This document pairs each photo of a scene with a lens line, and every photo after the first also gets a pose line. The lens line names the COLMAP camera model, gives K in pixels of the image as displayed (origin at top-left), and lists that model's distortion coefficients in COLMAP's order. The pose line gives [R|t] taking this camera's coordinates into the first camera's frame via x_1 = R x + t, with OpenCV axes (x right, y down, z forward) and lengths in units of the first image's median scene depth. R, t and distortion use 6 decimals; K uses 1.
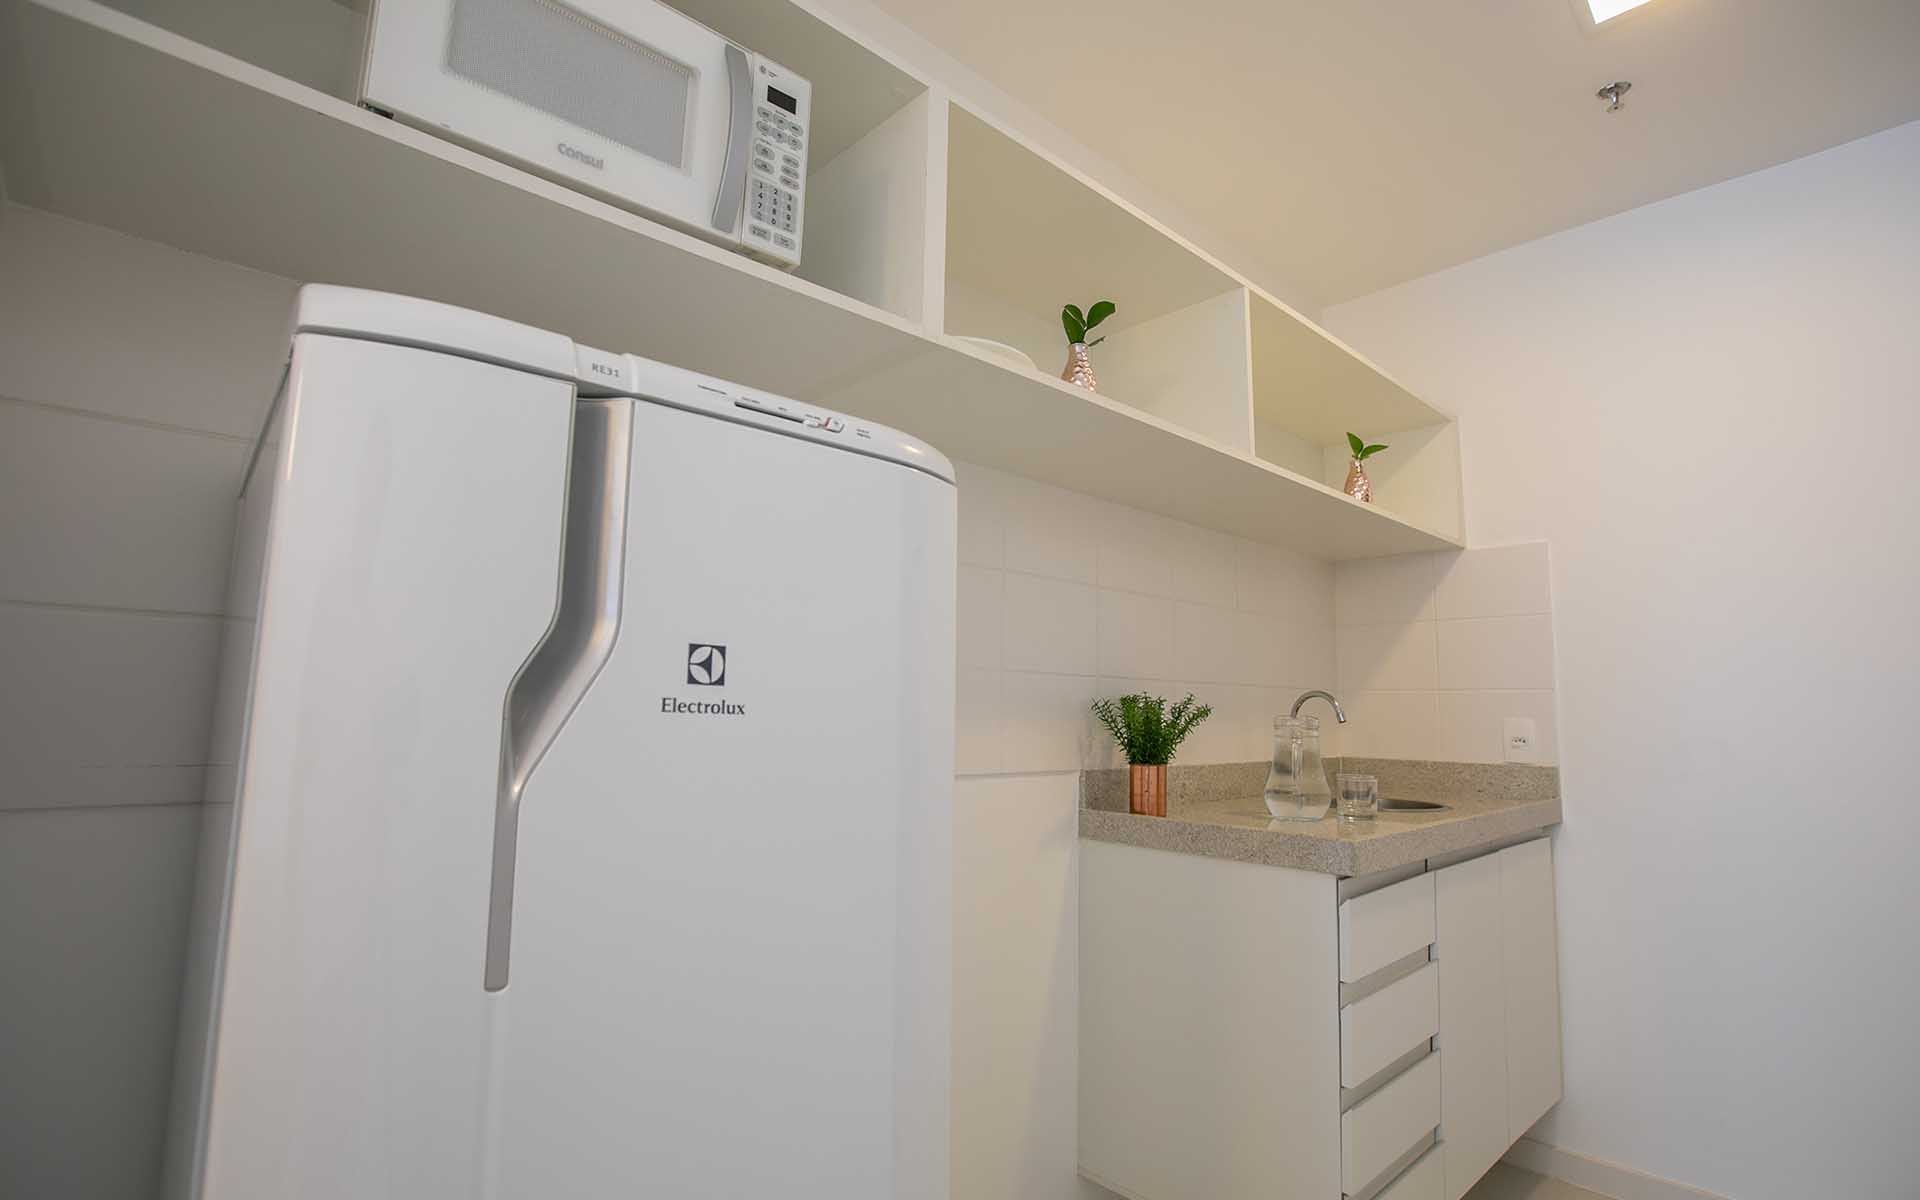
lens RADIAL K [[908.7, 0, 960.0], [0, 908.7, 600.0], [0, 0, 1]] dist [0.000275, 0.000201]
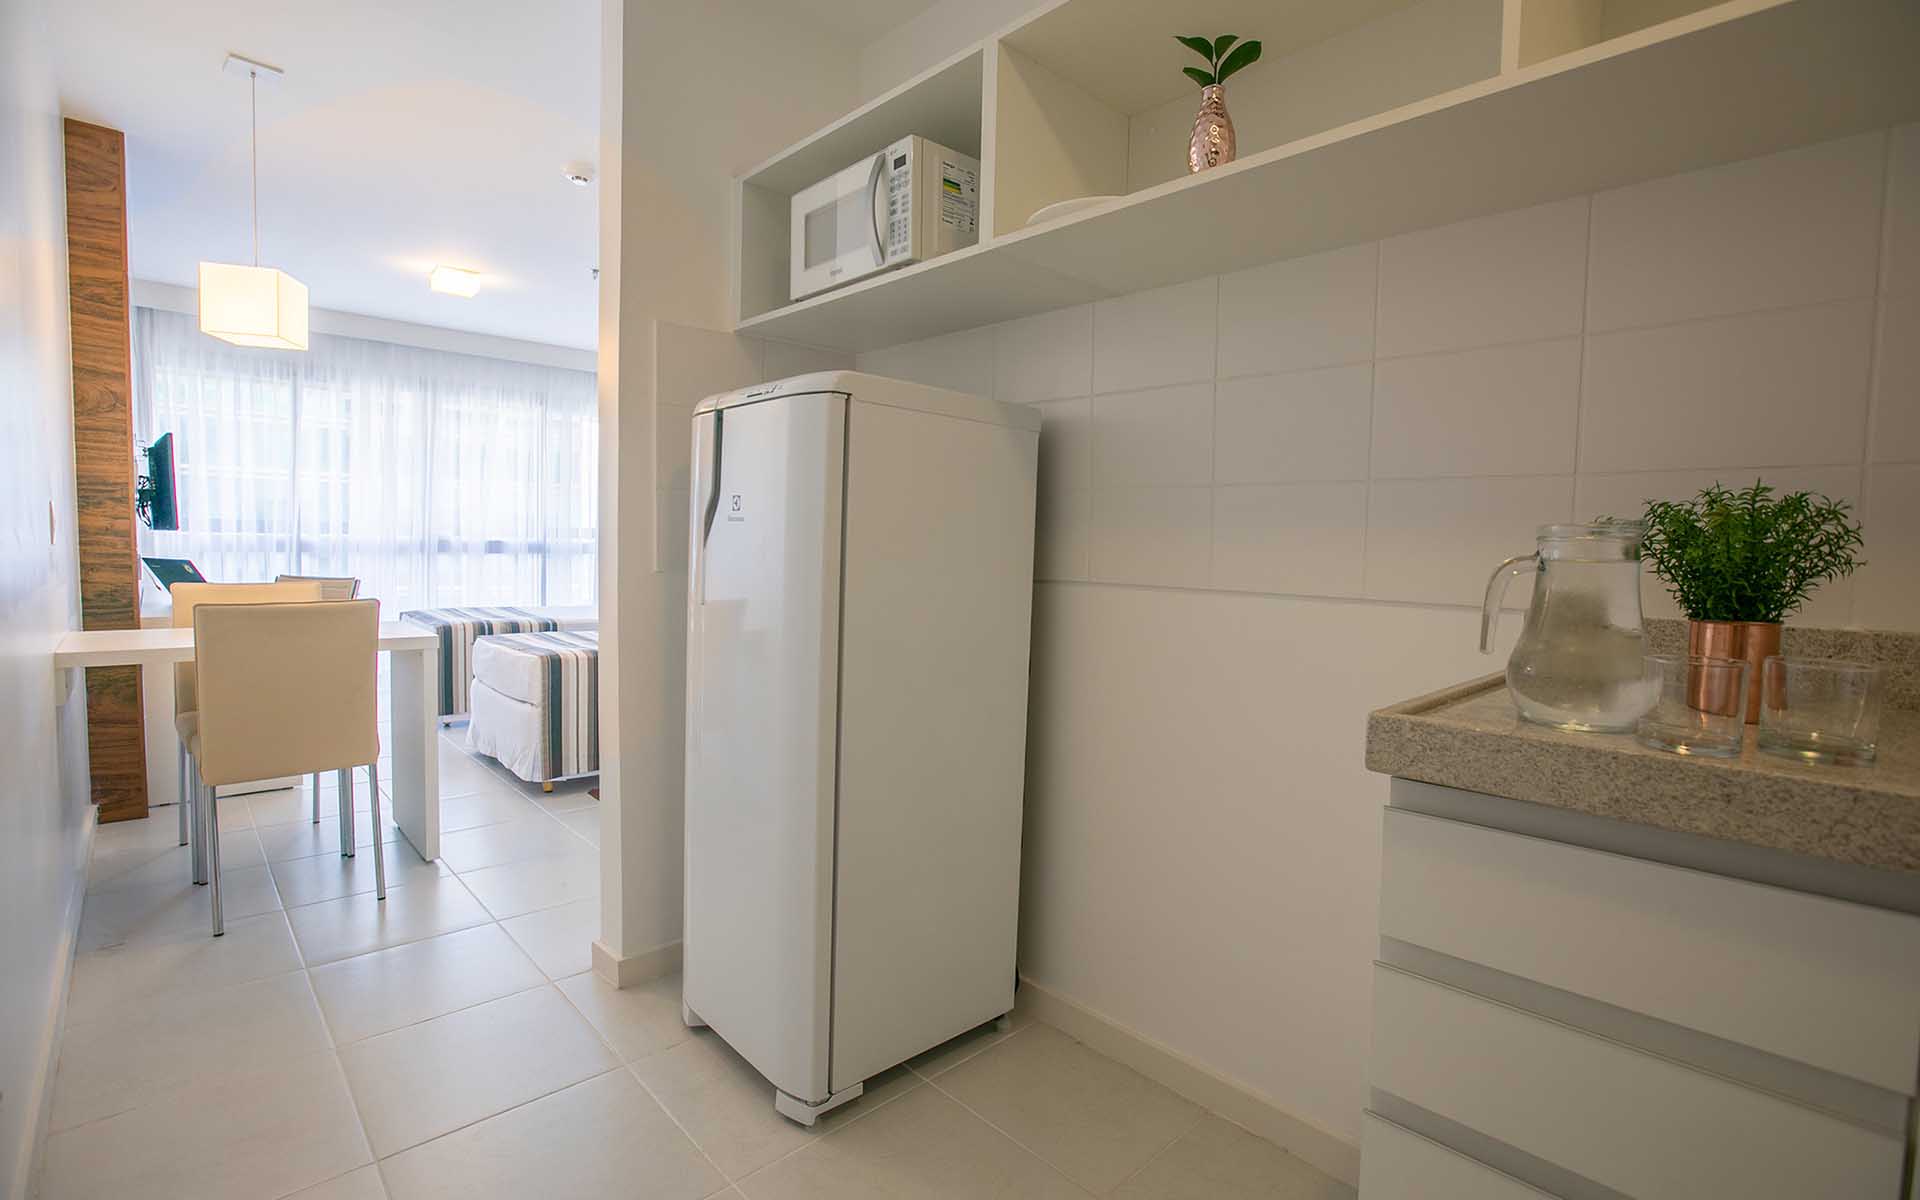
lens RADIAL K [[908.7, 0, 960.0], [0, 908.7, 600.0], [0, 0, 1]] dist [0.000275, 0.000201]
pose [[-0.003982, 0.051004, -0.998691, 1.538183], [0.100571, 0.993655, 0.050346, 0.183053], [0.994922, -0.100239, -0.009086, 1.054120]]
